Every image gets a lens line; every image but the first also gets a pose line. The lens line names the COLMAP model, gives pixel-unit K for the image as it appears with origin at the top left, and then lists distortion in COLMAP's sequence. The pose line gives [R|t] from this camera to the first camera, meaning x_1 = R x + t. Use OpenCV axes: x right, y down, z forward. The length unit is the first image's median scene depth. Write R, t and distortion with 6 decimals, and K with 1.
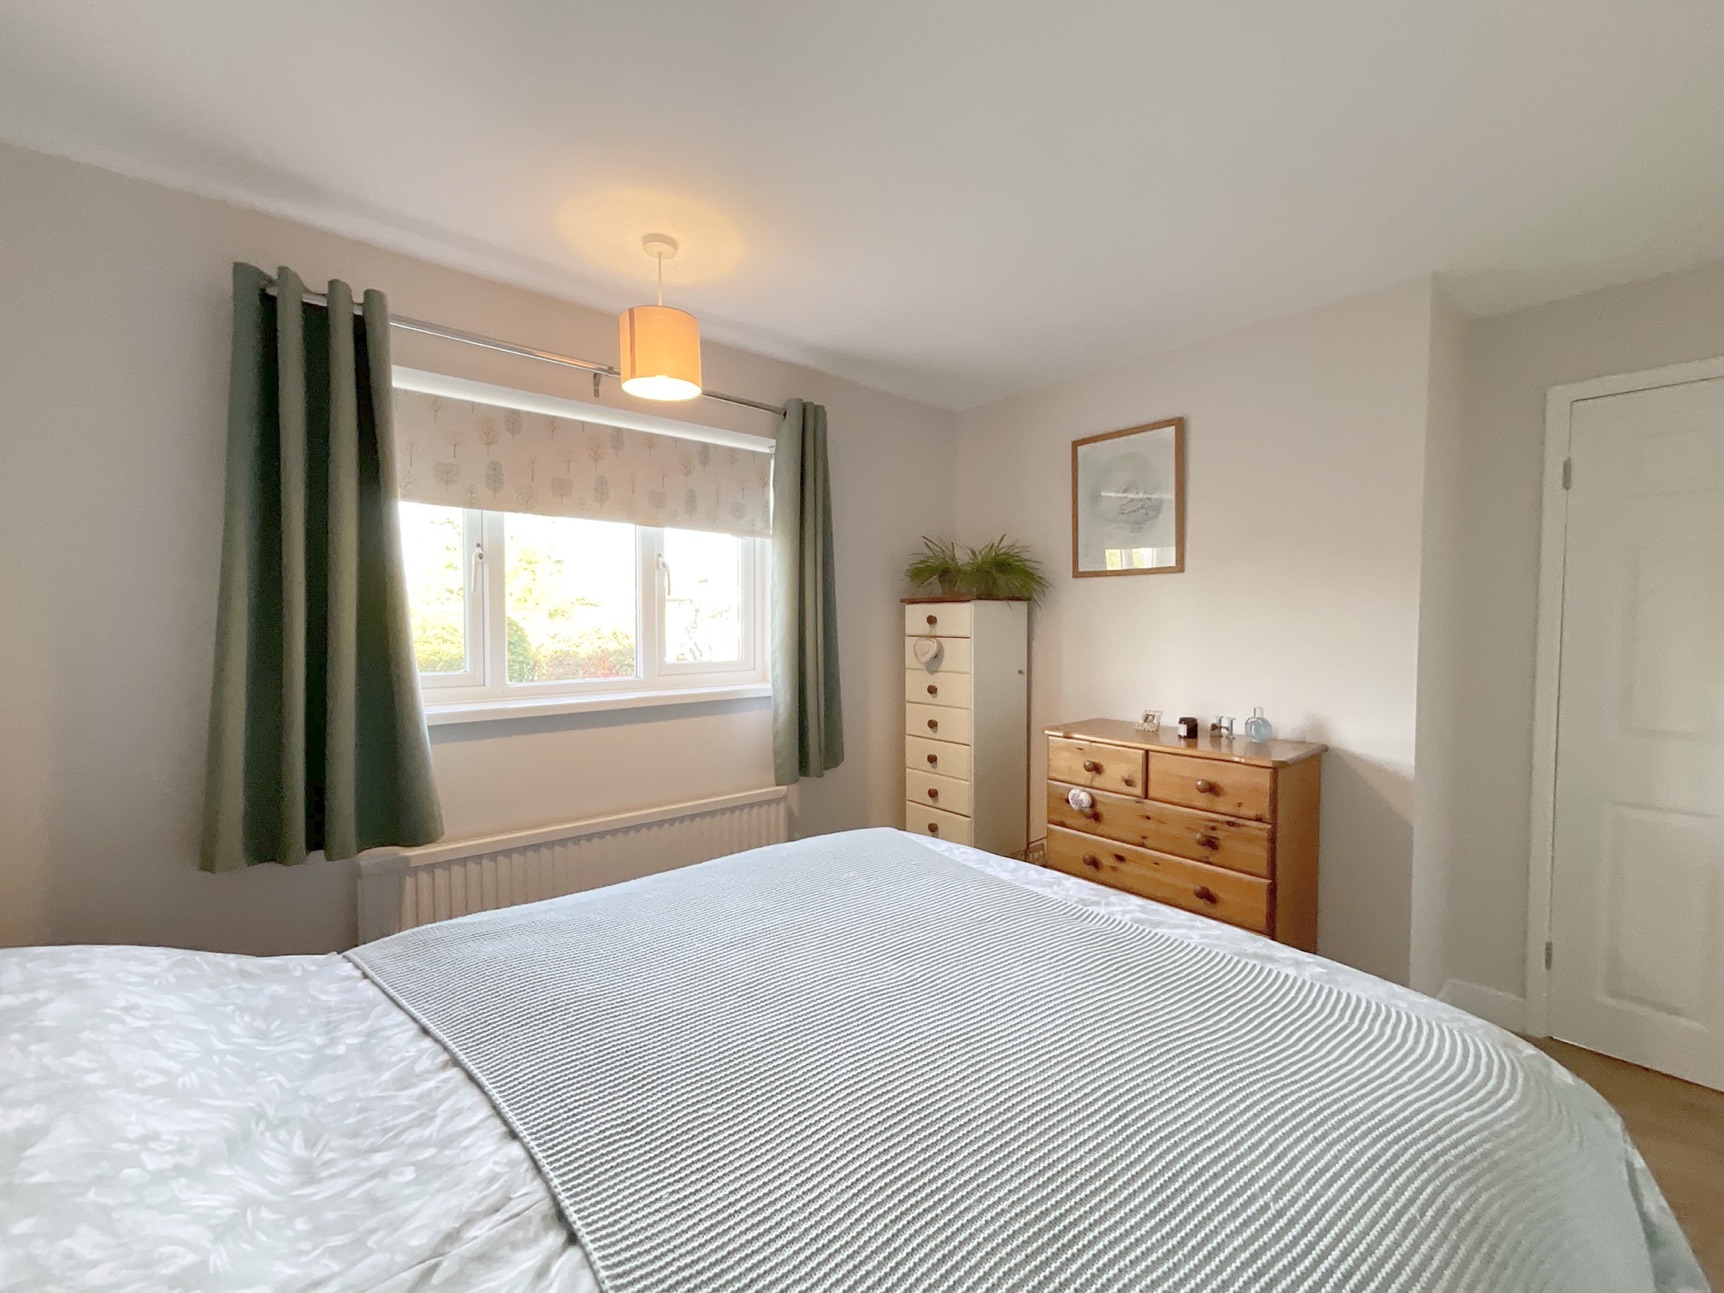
lens RADIAL K [[700.5, 0, 860.3], [0, 700.5, 649.9], [0, 0, 1]] dist [-0.004283, 0.000633]
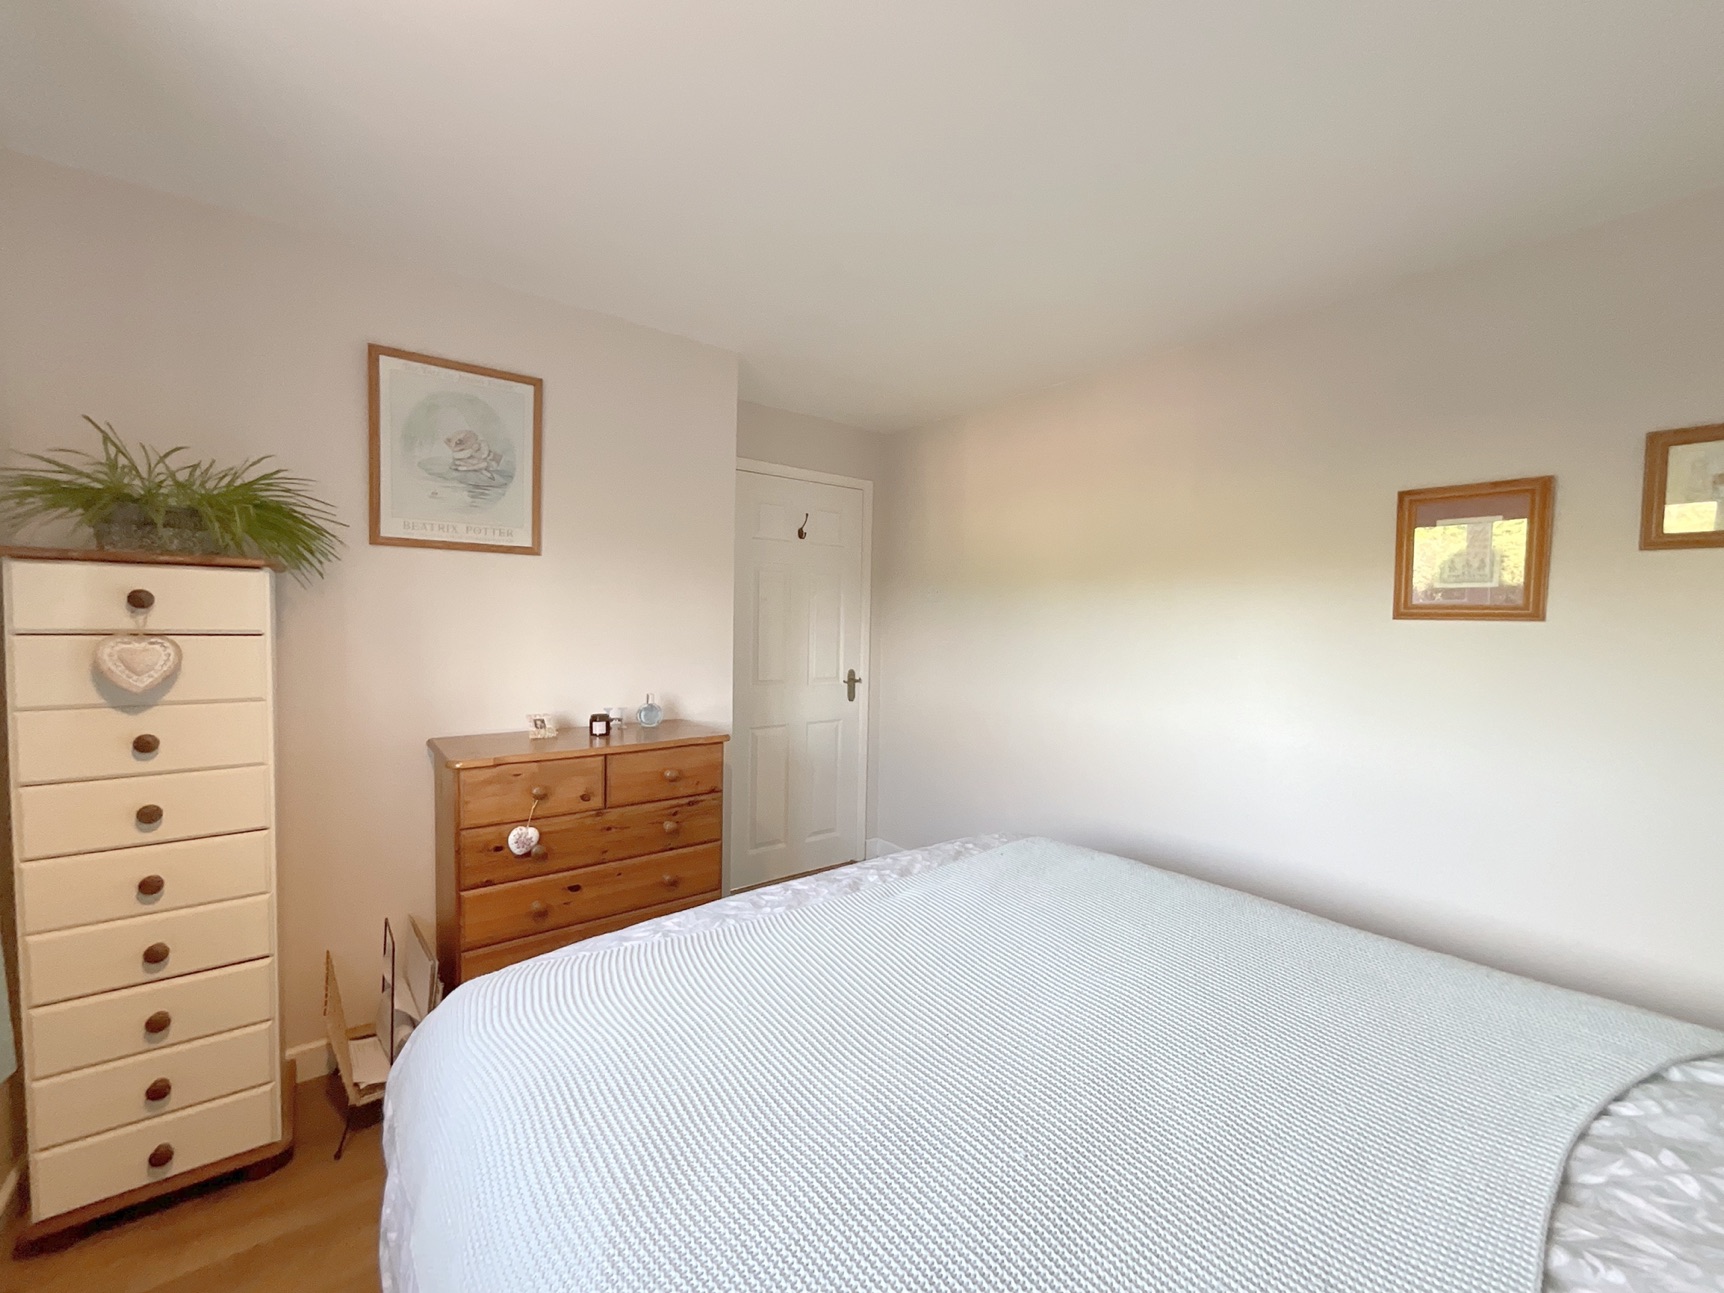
lens RADIAL K [[700.5, 0, 860.9], [0, 700.5, 645.2], [0, 0, 1]] dist [-0.004283, 0.000633]
pose [[0.034740, -0.038434, 0.998657, -0.447584], [0.023283, 0.999020, 0.037638, -0.022792], [-0.999125, 0.021944, 0.035601, 0.605214]]
